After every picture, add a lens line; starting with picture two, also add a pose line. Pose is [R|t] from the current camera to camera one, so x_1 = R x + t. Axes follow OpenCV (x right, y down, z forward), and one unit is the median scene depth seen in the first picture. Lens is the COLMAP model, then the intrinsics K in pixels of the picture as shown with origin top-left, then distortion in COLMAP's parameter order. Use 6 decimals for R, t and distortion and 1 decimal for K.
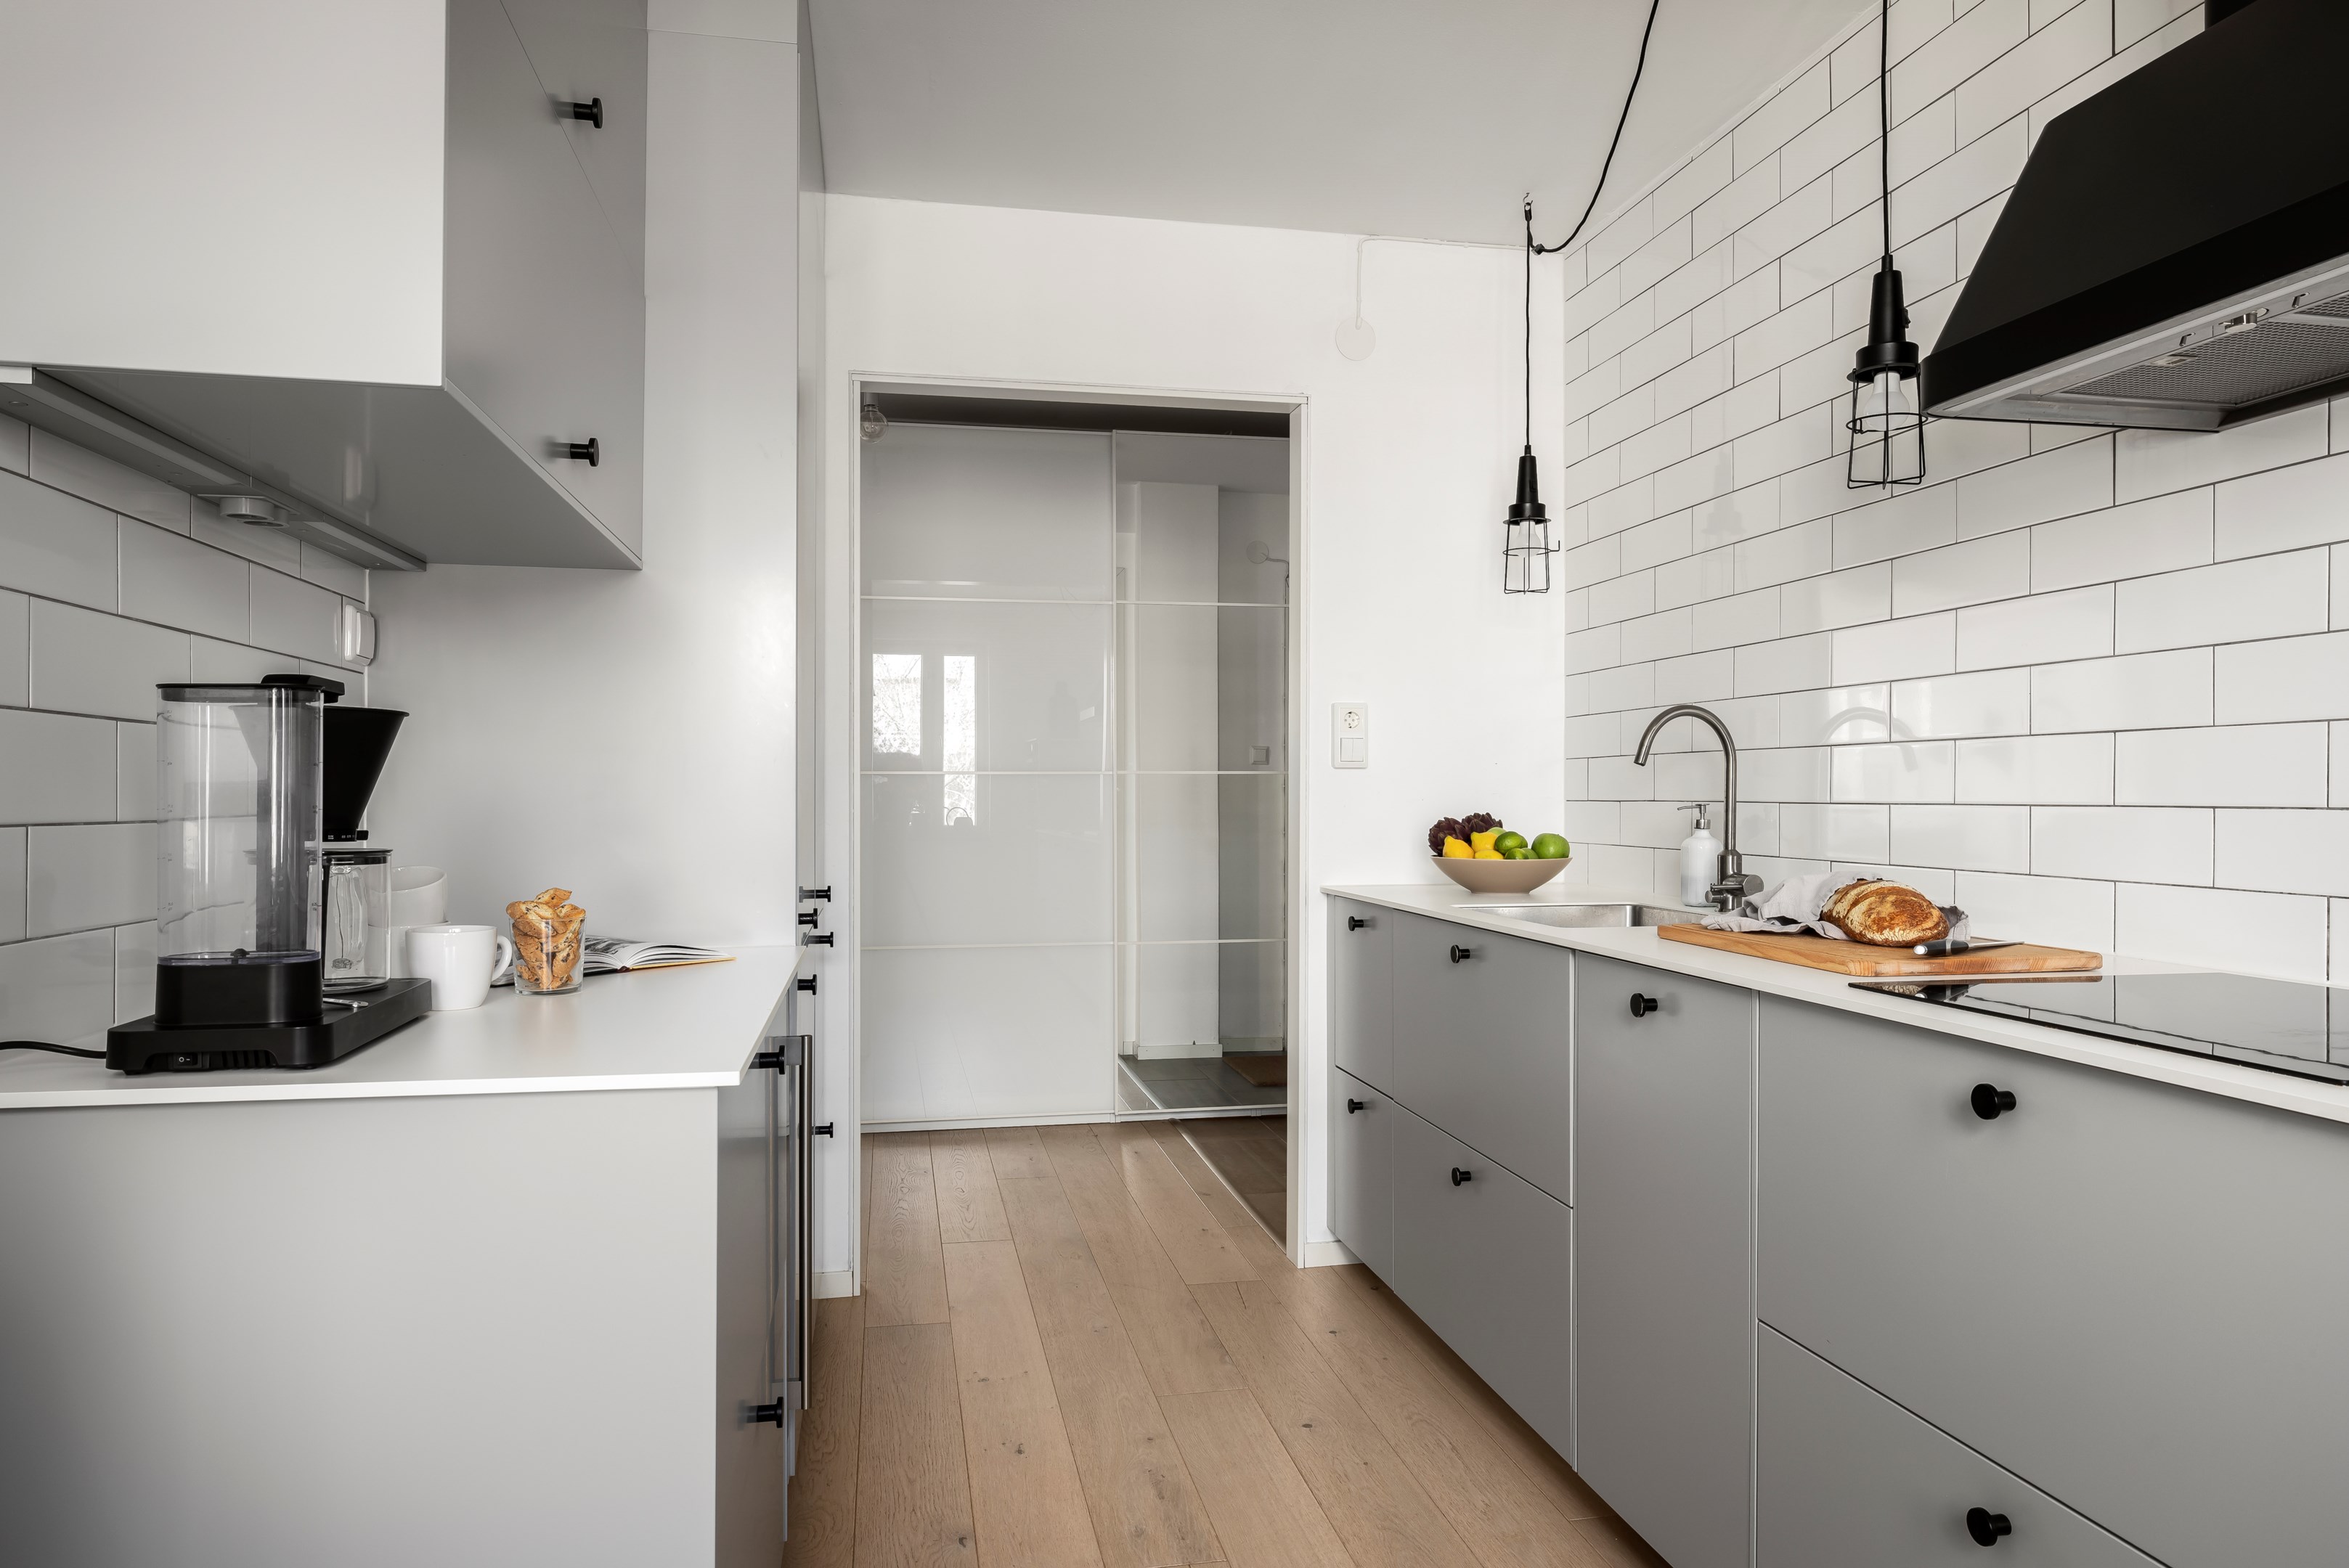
lens RADIAL K [[1461.6, 0, 1174.7], [0, 1461.6, 792.2], [0, 0, 1]] dist [0.001688, -0.004236]
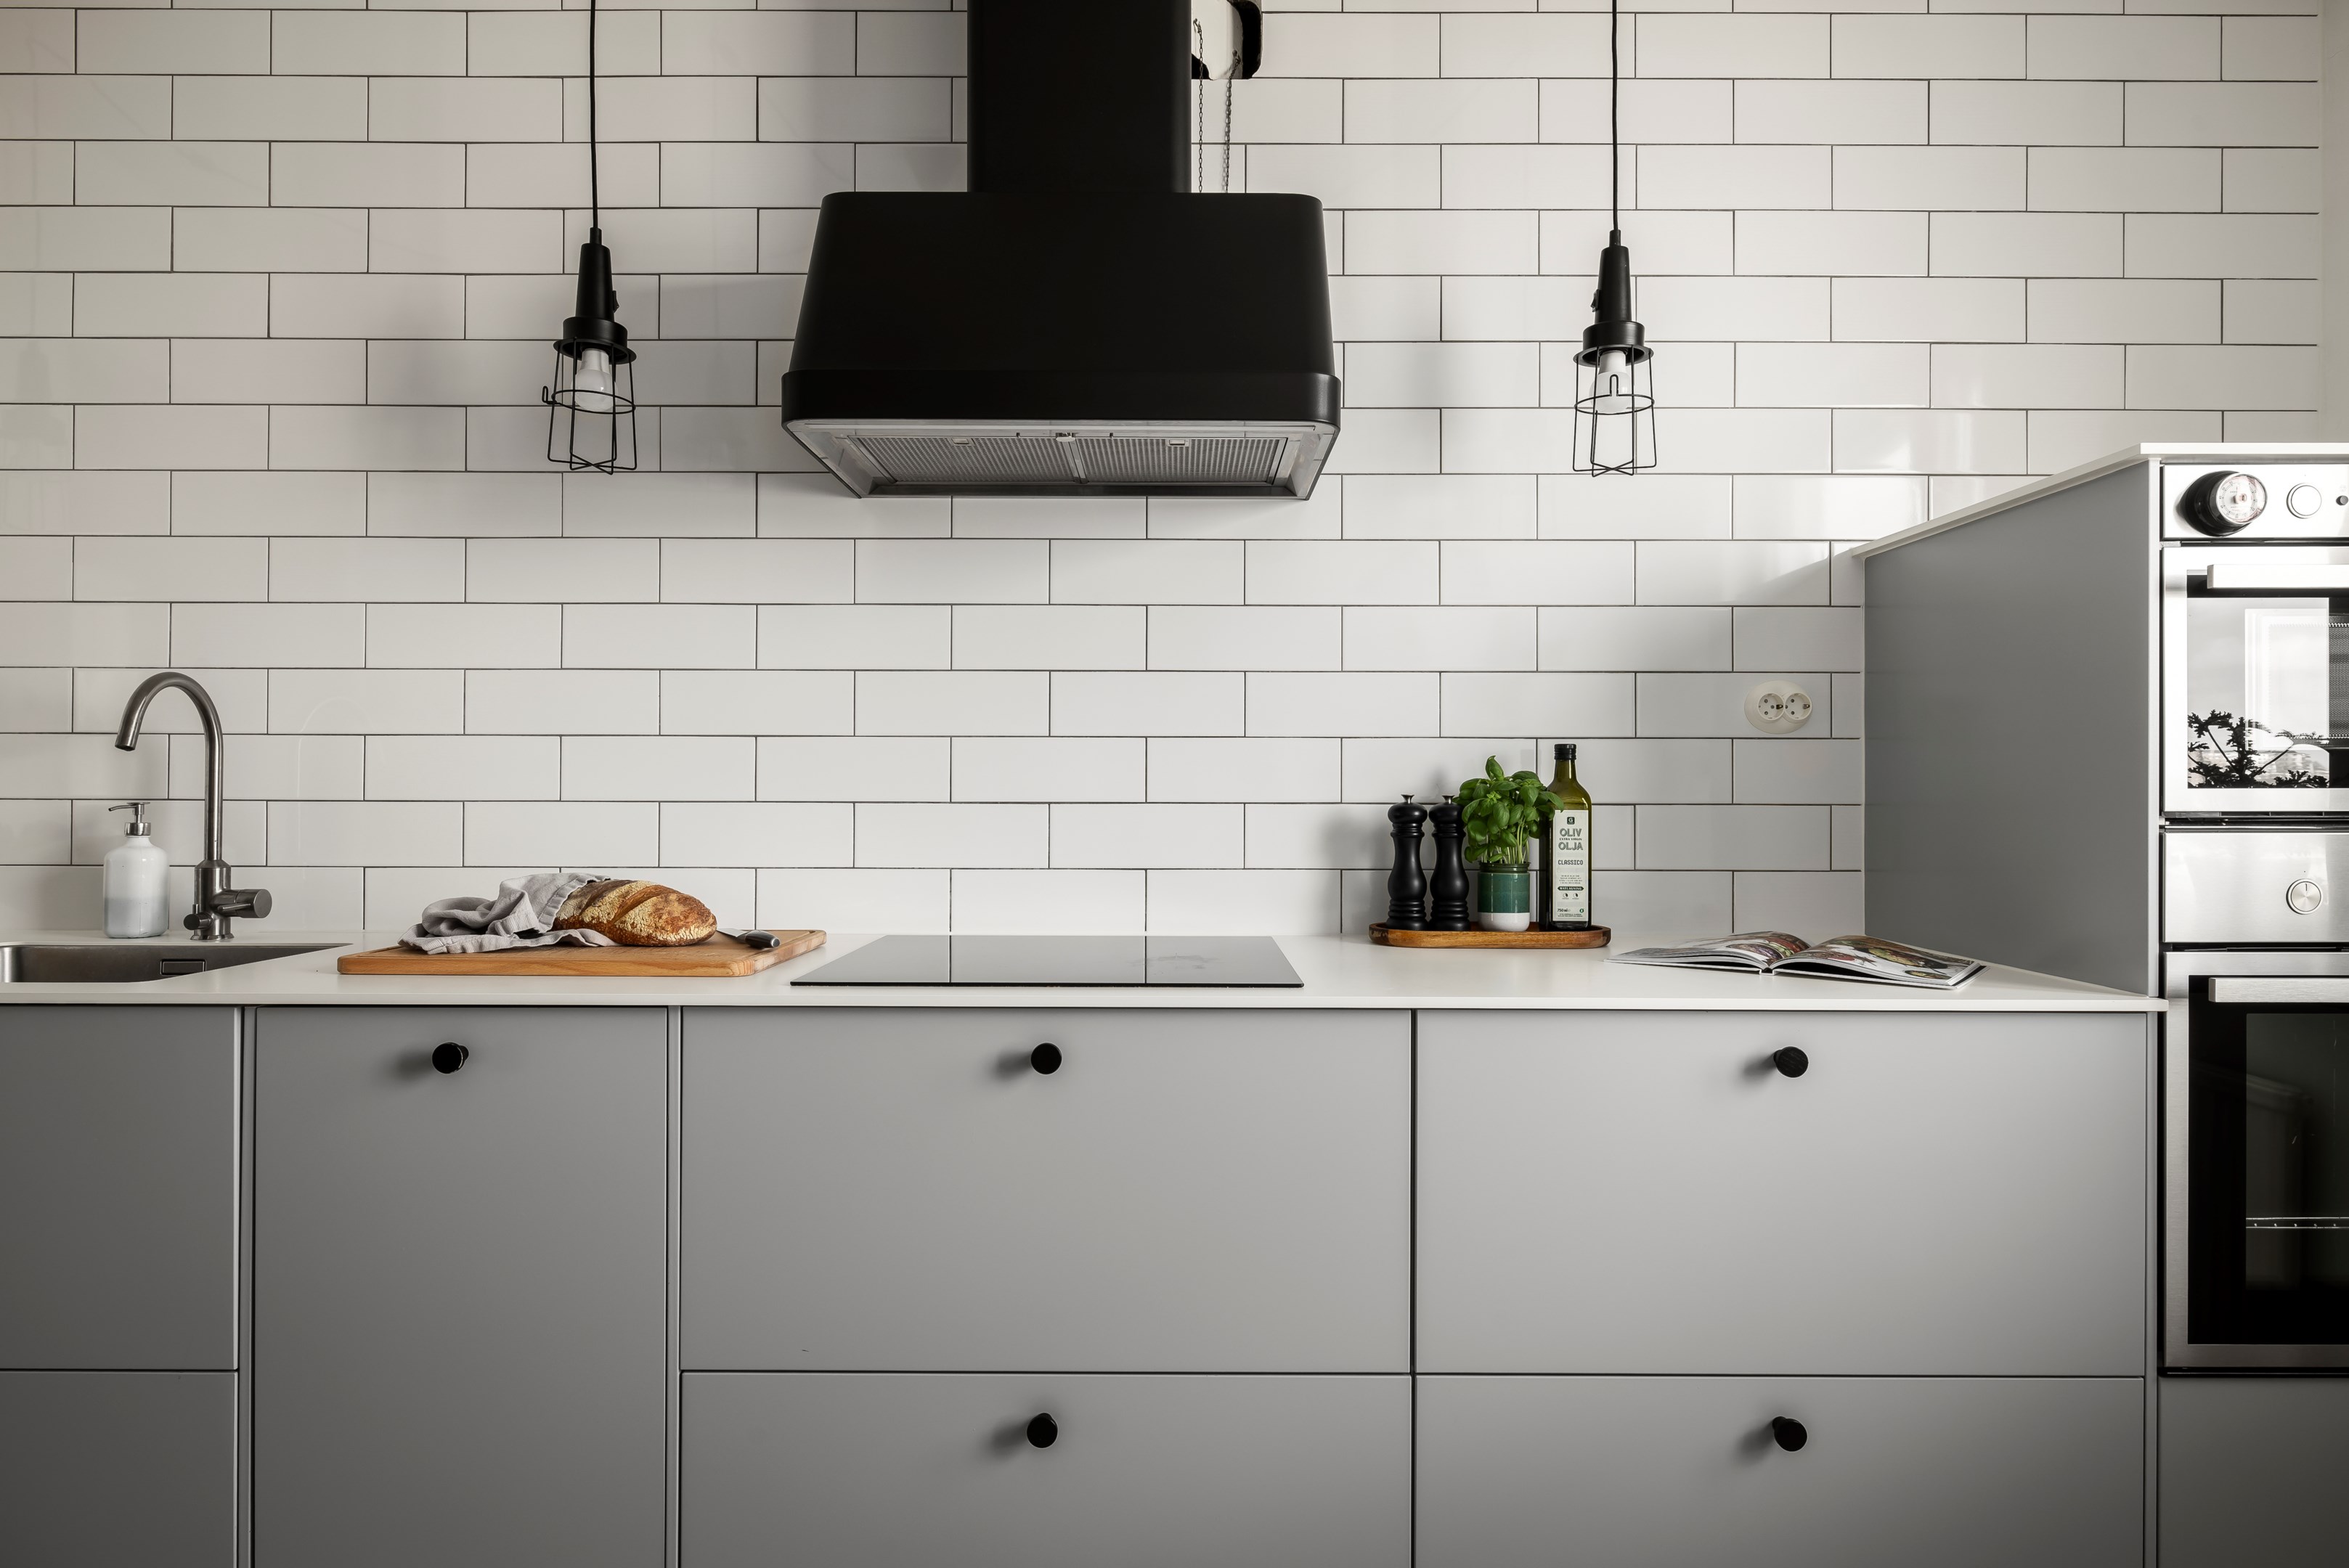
lens RADIAL K [[1369.4, 0, 1176.2], [0, 1369.4, 786.1], [0, 0, 1]] dist [-0.021291, -0.000184]
pose [[0.179074, 0.012159, 0.983760, -0.297549], [-0.004240, 0.999924, -0.011587, 0.006954], [-0.983826, -0.002096, 0.179112, 0.439535]]
